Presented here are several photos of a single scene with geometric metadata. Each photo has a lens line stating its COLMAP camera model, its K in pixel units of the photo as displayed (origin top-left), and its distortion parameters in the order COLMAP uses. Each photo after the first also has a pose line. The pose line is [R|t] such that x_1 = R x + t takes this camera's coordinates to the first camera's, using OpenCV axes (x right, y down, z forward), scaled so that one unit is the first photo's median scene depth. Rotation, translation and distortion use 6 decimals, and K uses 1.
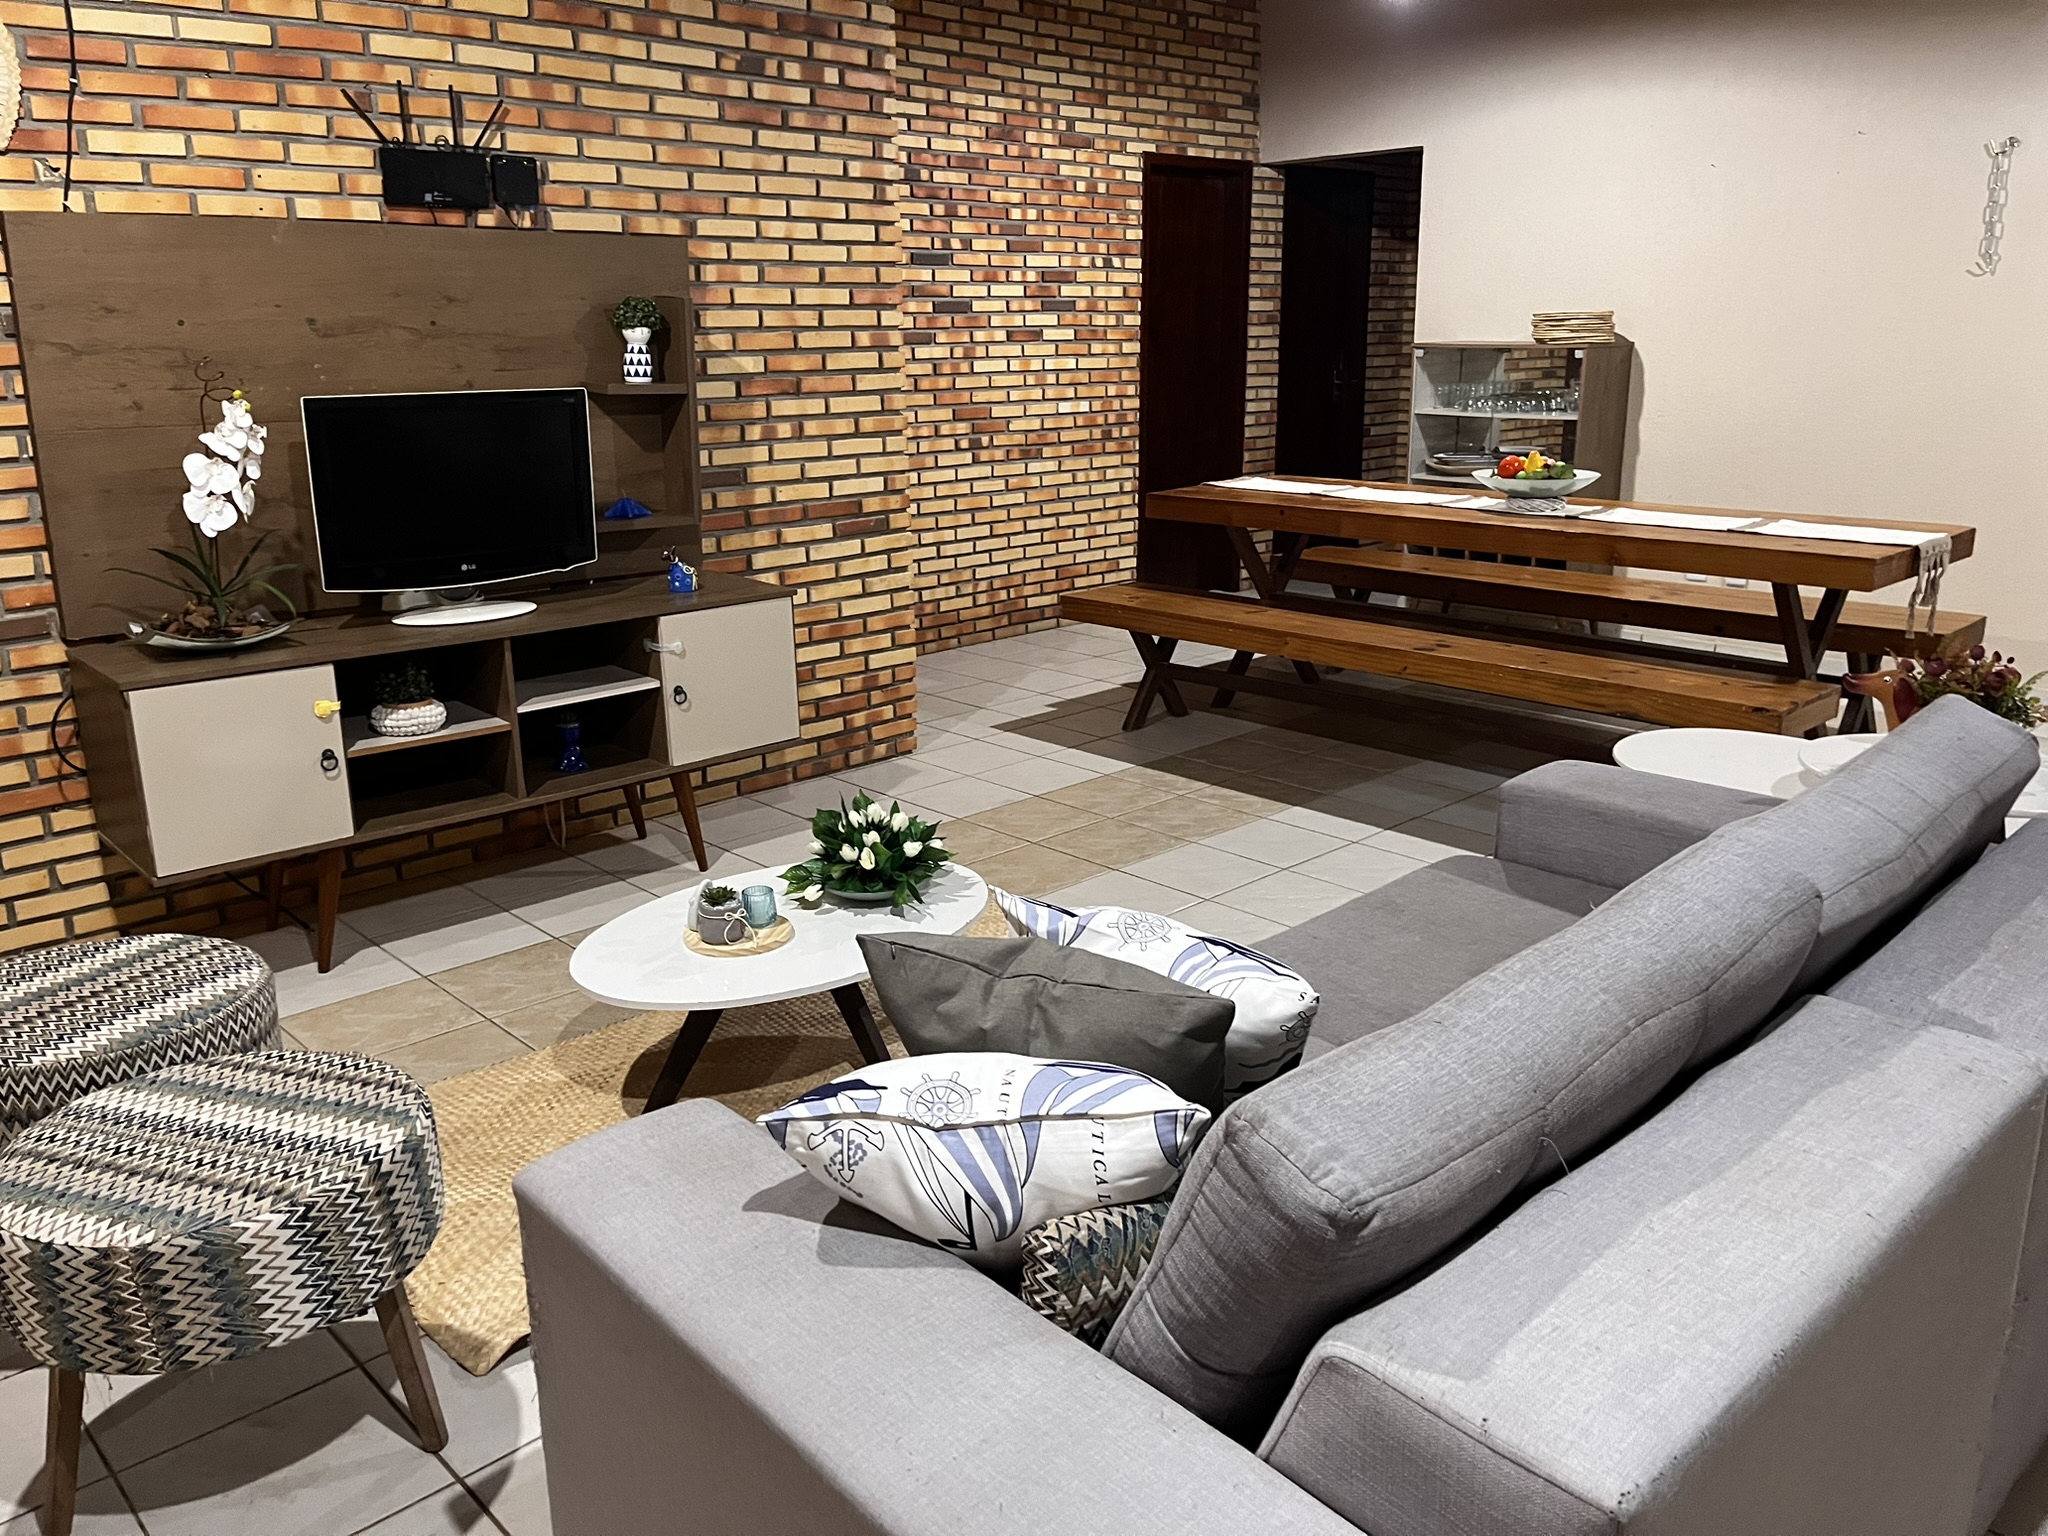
lens RADIAL K [[1533.0, 0, 1059.8], [0, 1533.0, 755.7], [0, 0, 1]] dist [0.072113, -0.098611]
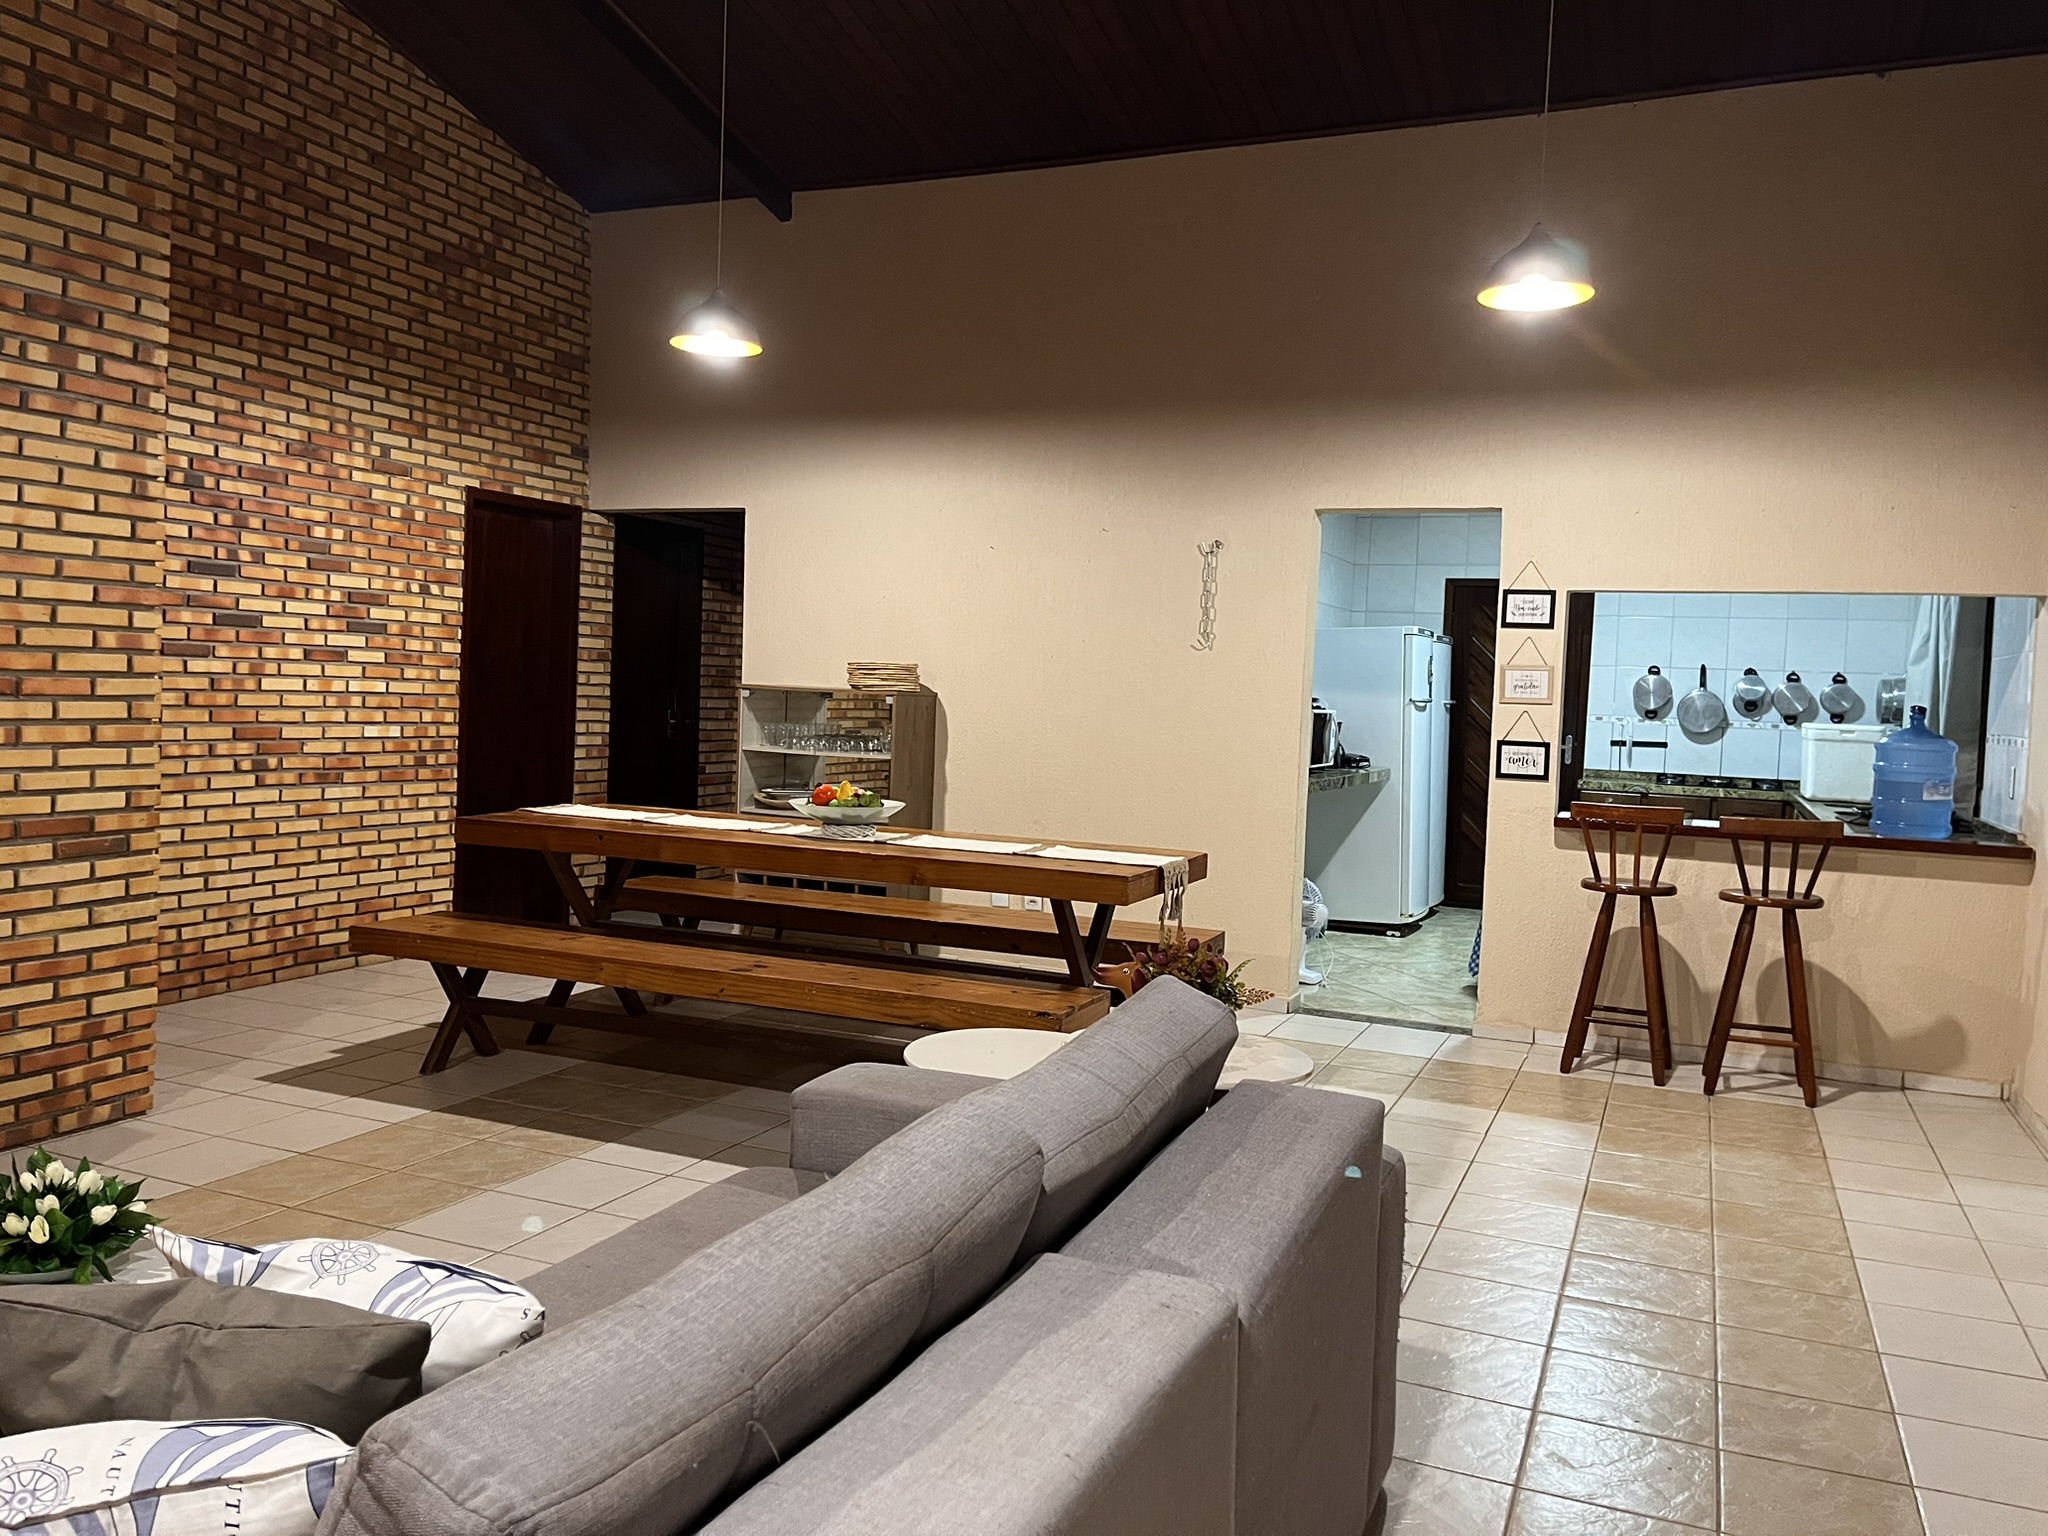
lens RADIAL K [[1533.0, 0, 1036.5], [0, 1533.0, 765.1], [0, 0, 1]] dist [0.072113, -0.098611]
pose [[0.919782, 0.027476, 0.391466, 0.017965], [0.055743, 0.978283, -0.199636, 0.010533], [-0.388450, 0.205443, 0.898276, 0.002108]]
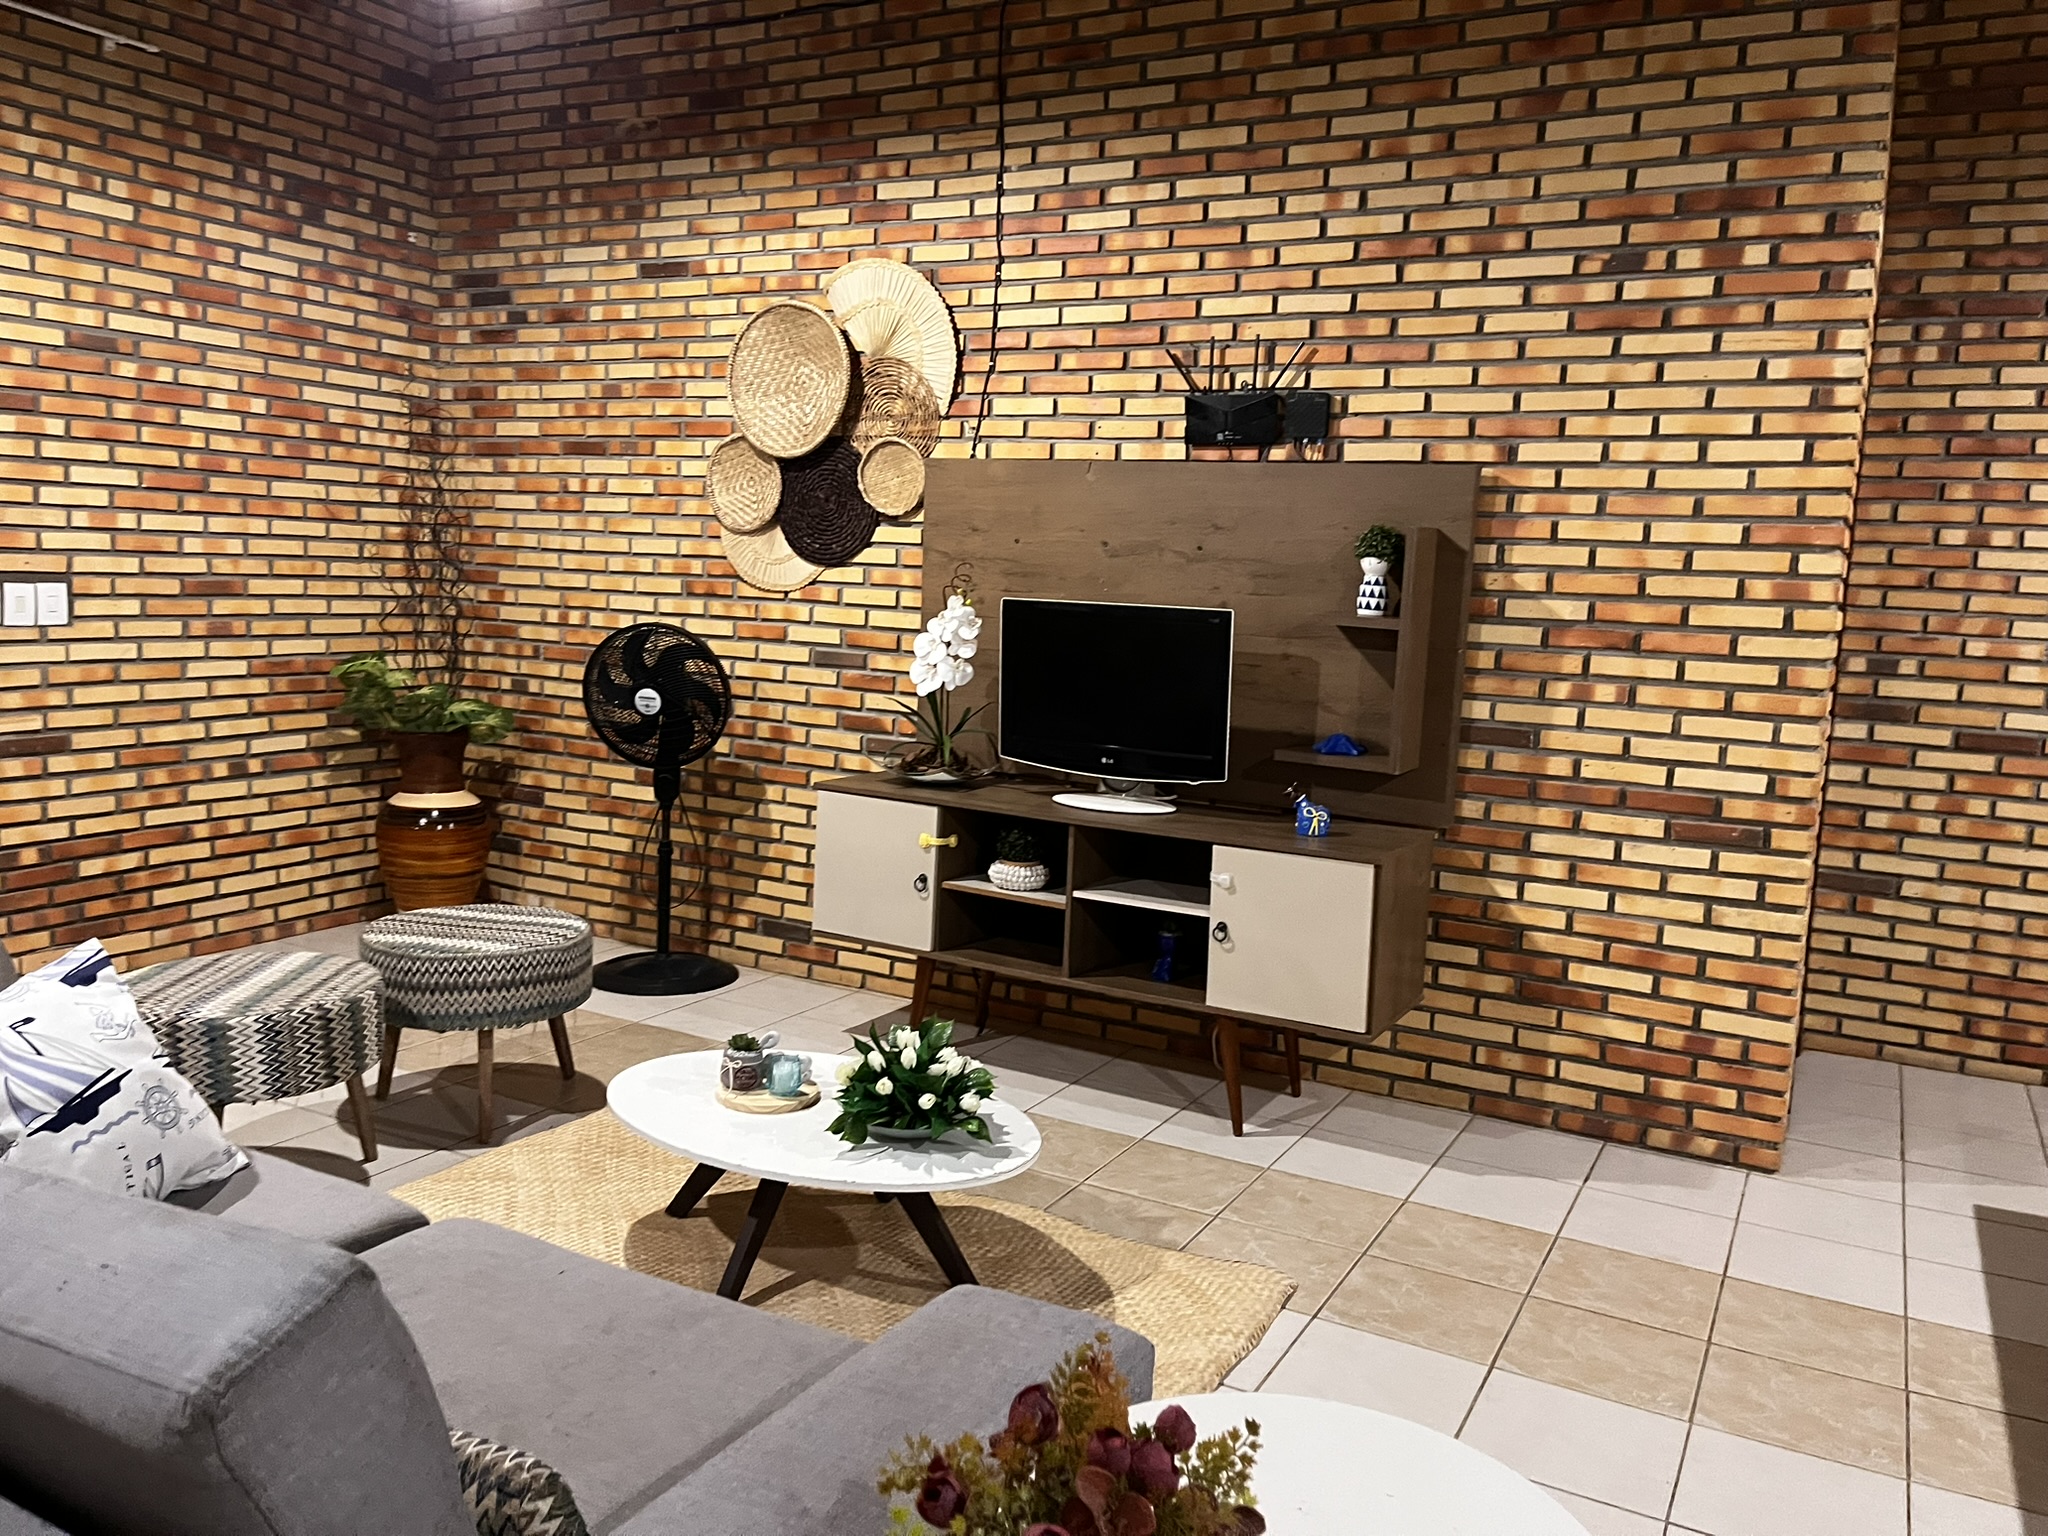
lens RADIAL K [[1533.0, 0, 1033.2], [0, 1533.0, 770.6], [0, 0, 1]] dist [0.072113, -0.098611]
pose [[0.291657, 0.148117, -0.944985, 0.533543], [-0.302650, 0.951471, 0.055725, -0.136905], [0.907380, 0.269747, 0.322331, 0.518863]]
